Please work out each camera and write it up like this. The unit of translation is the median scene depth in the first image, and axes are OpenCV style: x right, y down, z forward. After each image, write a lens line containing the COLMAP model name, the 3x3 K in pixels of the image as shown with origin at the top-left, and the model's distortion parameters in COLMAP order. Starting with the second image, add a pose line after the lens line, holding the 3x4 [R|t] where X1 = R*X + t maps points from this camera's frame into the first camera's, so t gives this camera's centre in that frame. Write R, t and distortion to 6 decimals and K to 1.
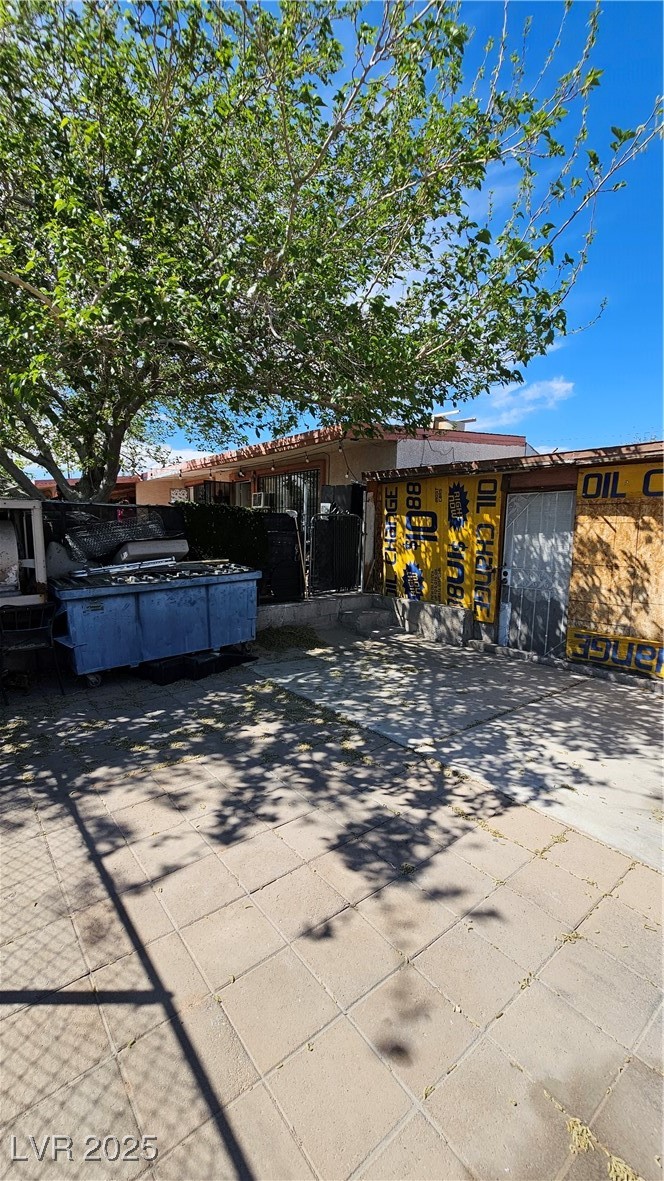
lens RADIAL K [[482.5, 0, 325.1], [0, 482.5, 576.0], [0, 0, 1]] dist [-0.002340, -0.000167]
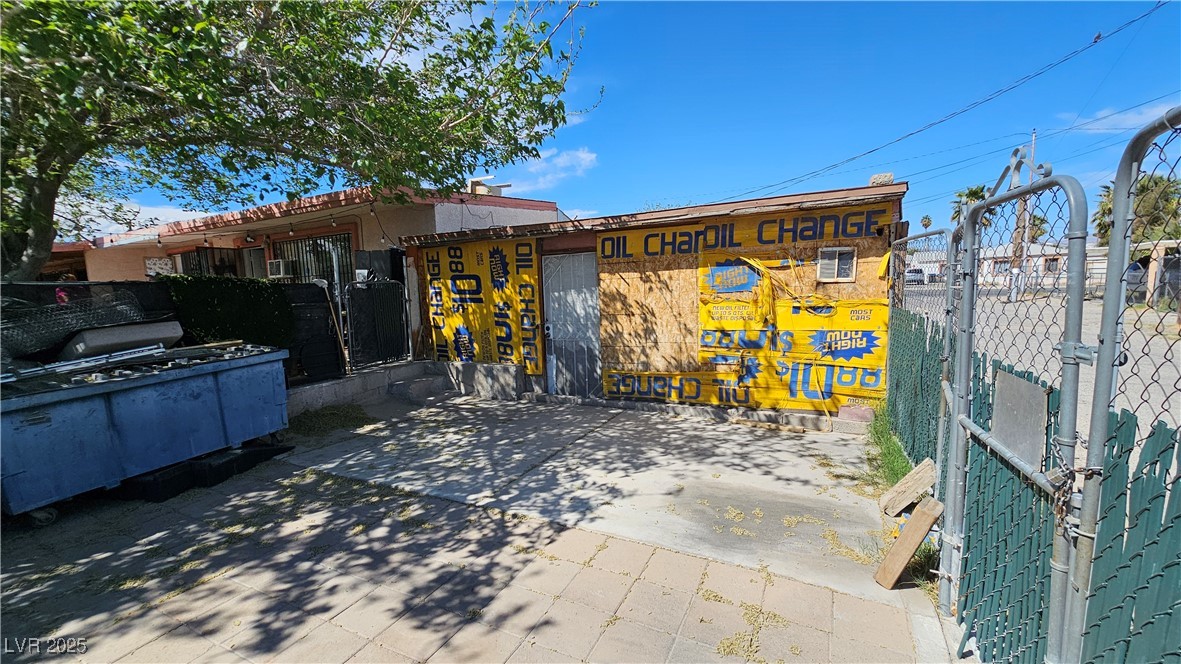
lens RADIAL K [[481.6, 0, 591.7], [0, 481.6, 336.1], [0, 0, 1]] dist [-0.000669, 0.000382]
pose [[0.905582, -0.094117, 0.413598, 0.012277], [0.094610, 0.995326, 0.019342, 0.001262], [-0.413486, 0.021614, 0.910254, -0.048945]]
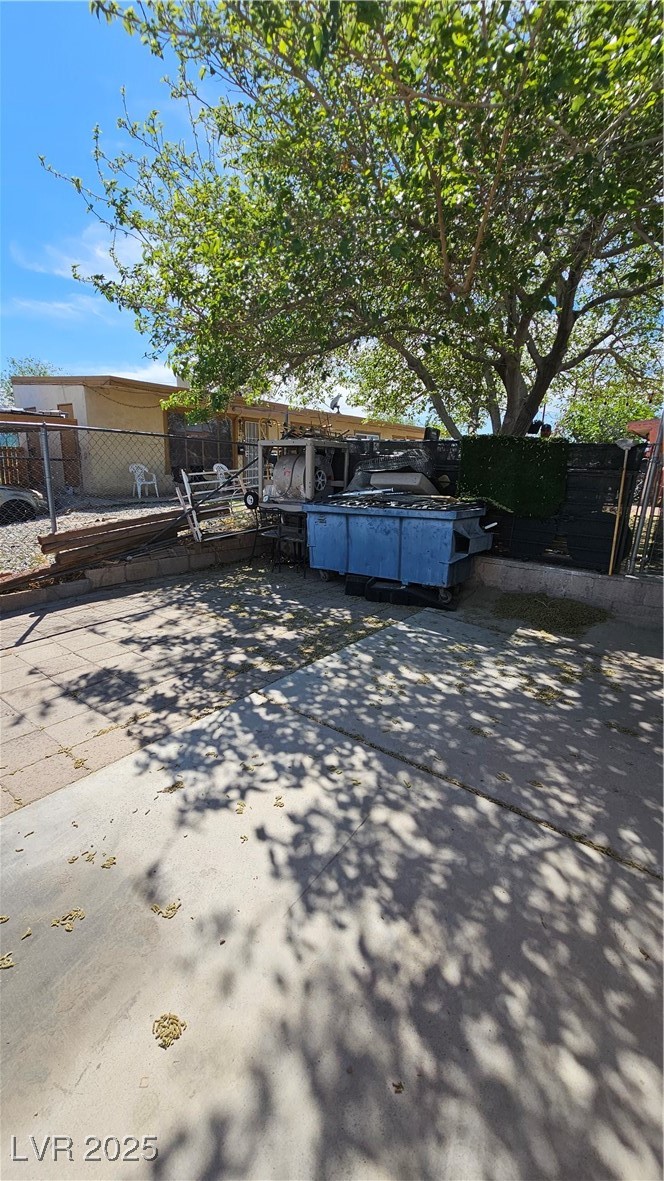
lens RADIAL K [[483.5, 0, 332.0], [0, 483.5, 590.5], [0, 0, 1]] dist [-0.013889, 0.000079]
pose [[0.229533, 0.243442, -0.942364, 0.817653], [-0.127078, 0.967423, 0.218963, -0.041593], [0.964969, 0.069495, 0.252992, 0.697240]]
